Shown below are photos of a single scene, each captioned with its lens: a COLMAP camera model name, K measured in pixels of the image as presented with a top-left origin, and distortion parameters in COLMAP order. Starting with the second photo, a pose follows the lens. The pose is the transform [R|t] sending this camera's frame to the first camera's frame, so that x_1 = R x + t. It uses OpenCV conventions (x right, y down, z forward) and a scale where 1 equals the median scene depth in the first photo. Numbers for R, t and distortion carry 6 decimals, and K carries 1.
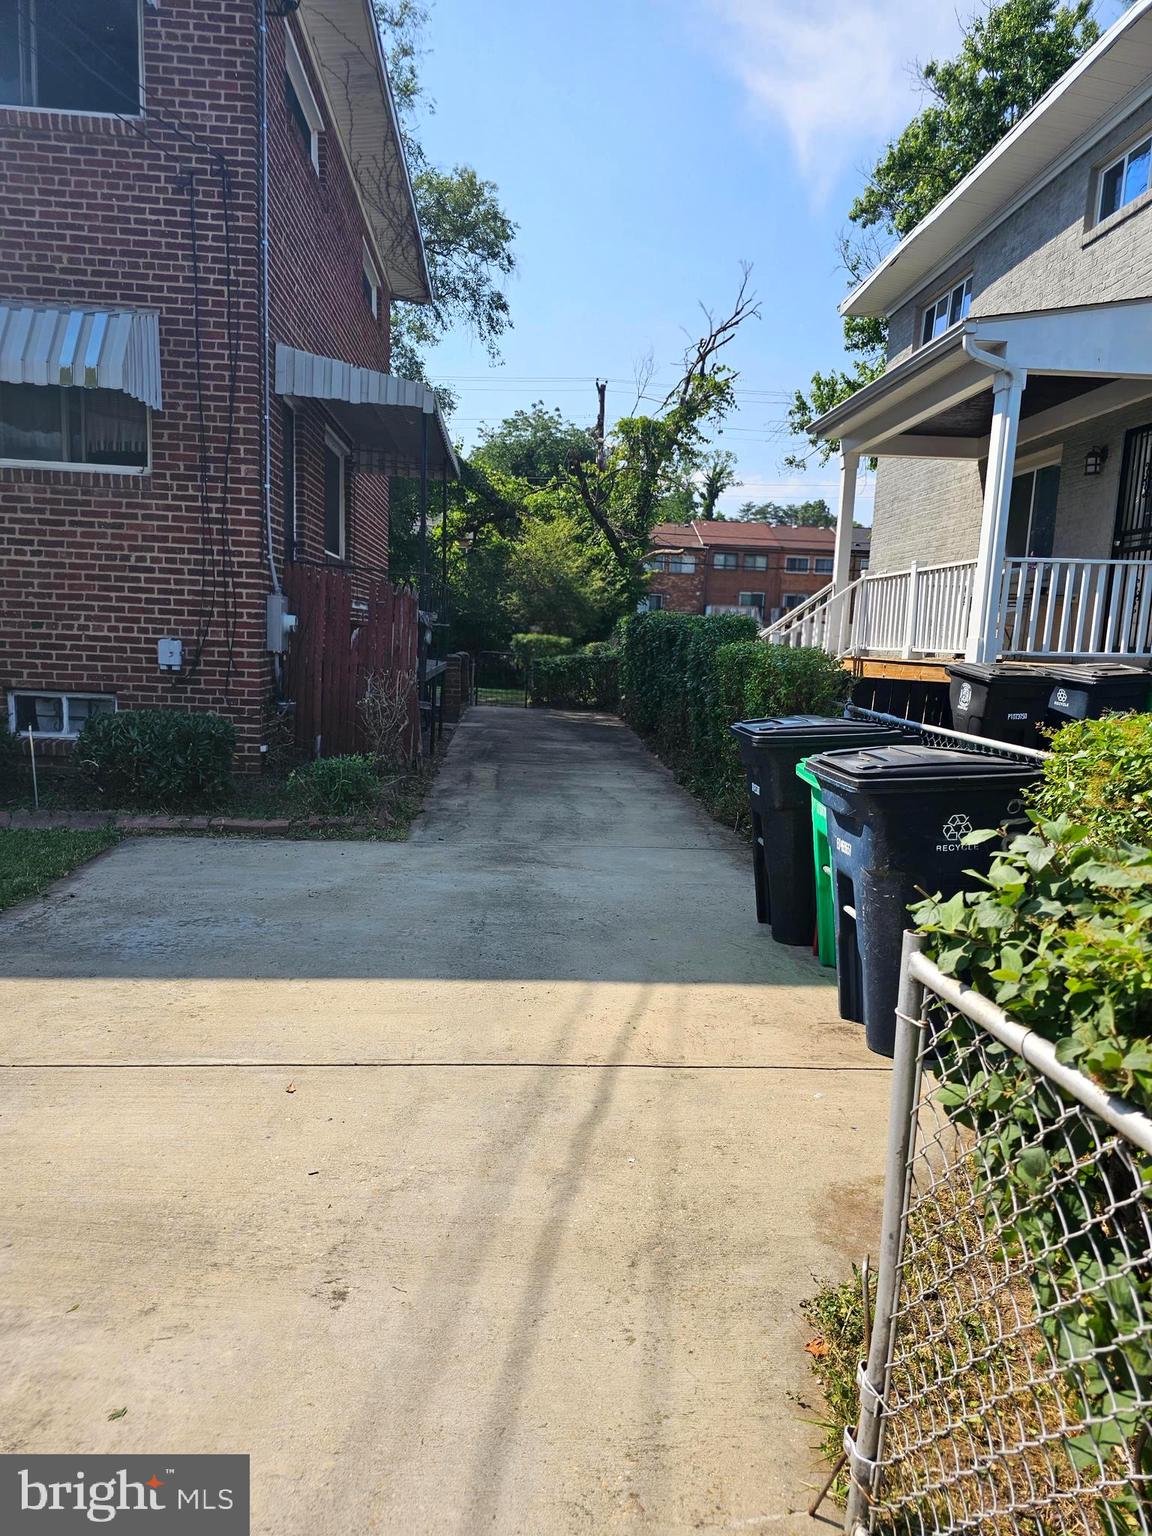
lens RADIAL K [[1026.5, 0, 588.3], [0, 1026.5, 783.7], [0, 0, 1]] dist [0.044510, -0.035268]
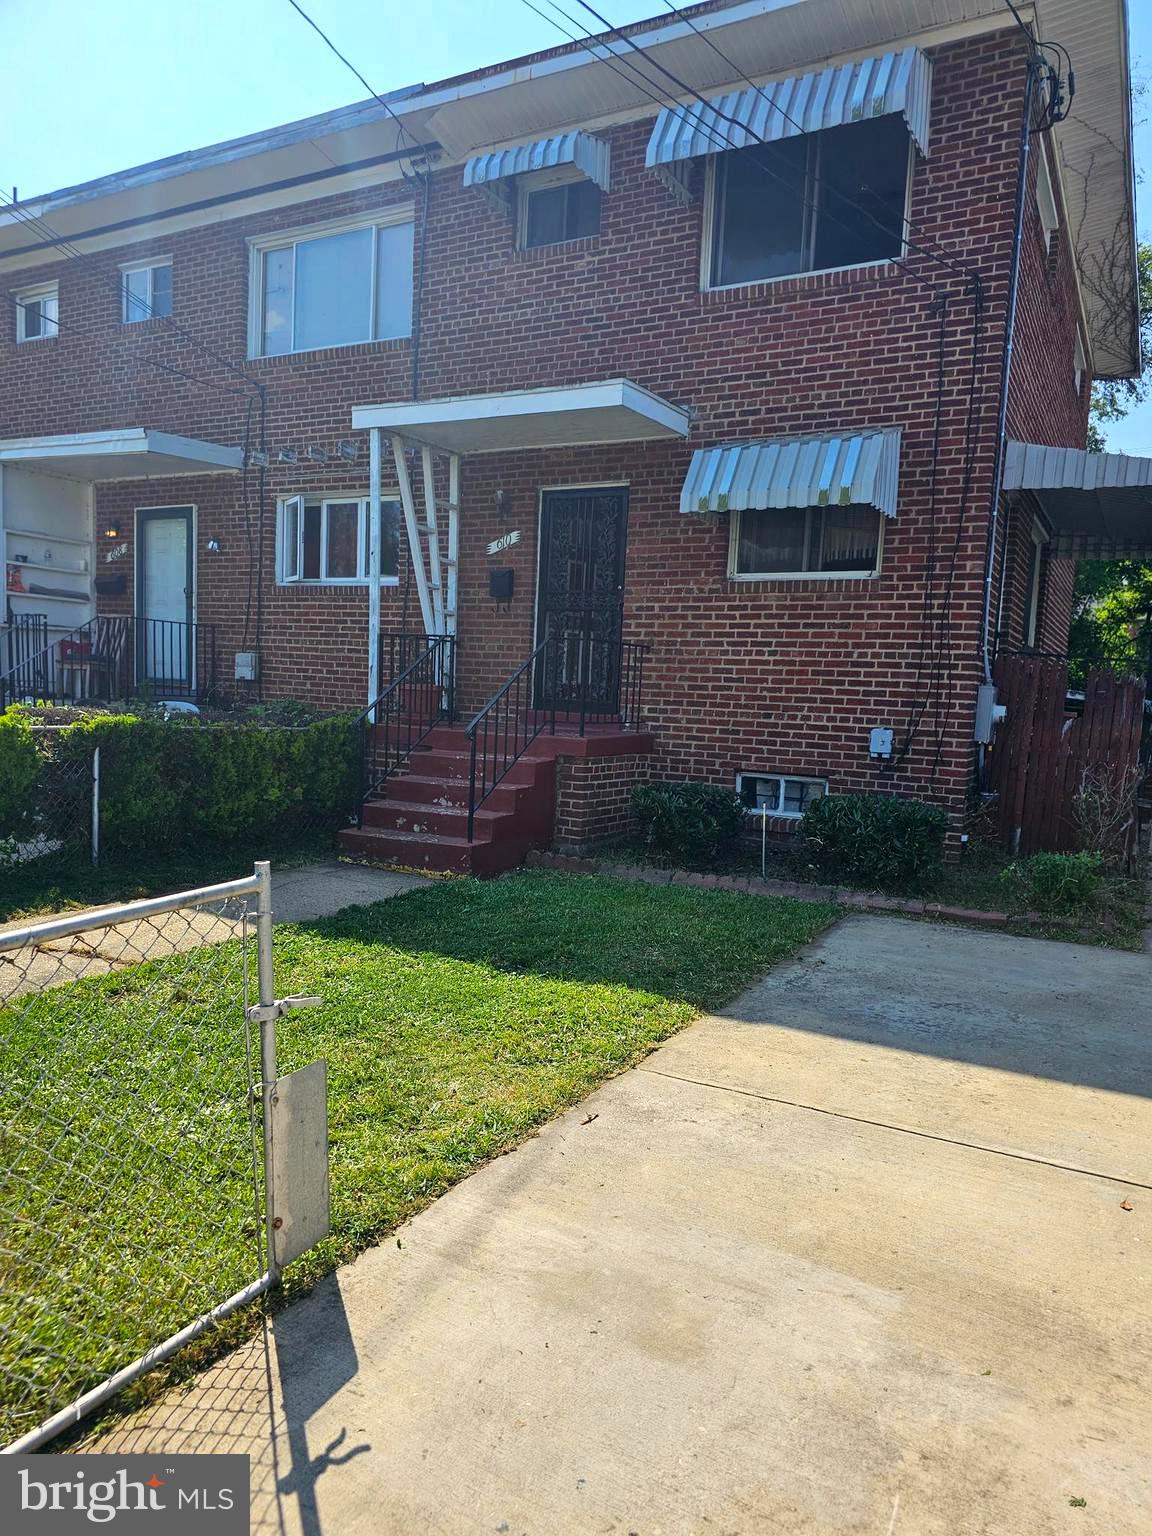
lens RADIAL K [[1026.5, 0, 570.4], [0, 1026.5, 782.7], [0, 0, 1]] dist [0.044510, -0.035268]
pose [[0.840462, 0.043093, -0.540155, -0.105184], [-0.089175, 0.994241, -0.059434, 0.006217], [0.534483, 0.098120, 0.839464, -0.050757]]
